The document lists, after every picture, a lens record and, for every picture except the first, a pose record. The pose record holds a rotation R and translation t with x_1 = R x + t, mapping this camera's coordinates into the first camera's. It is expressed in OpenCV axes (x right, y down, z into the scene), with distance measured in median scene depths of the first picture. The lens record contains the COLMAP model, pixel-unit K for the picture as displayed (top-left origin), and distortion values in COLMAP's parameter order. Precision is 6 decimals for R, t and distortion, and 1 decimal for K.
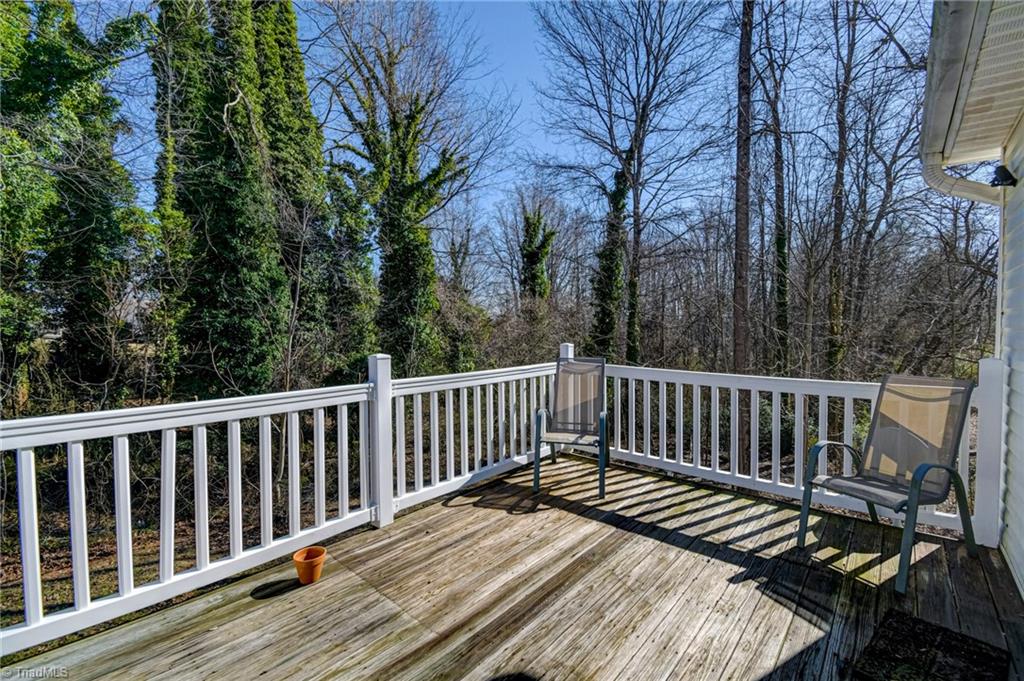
lens RADIAL K [[448.8, 0, 516.0], [0, 448.8, 339.1], [0, 0, 1]] dist [-0.000575, -0.000328]
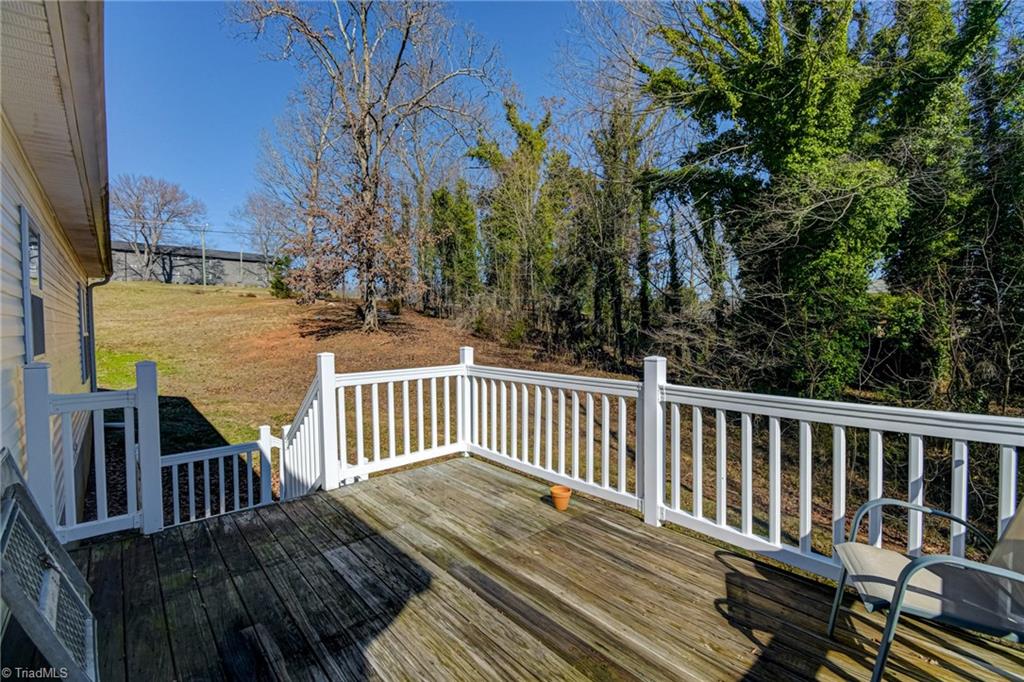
lens RADIAL K [[448.8, 0, 516.0], [0, 448.8, 339.6], [0, 0, 1]] dist [-0.000575, -0.000328]
pose [[-0.148294, 0.028473, -0.988533, 0.748496], [-0.022599, 0.999227, 0.032171, -0.030390], [0.988685, 0.027111, -0.147536, 0.834648]]
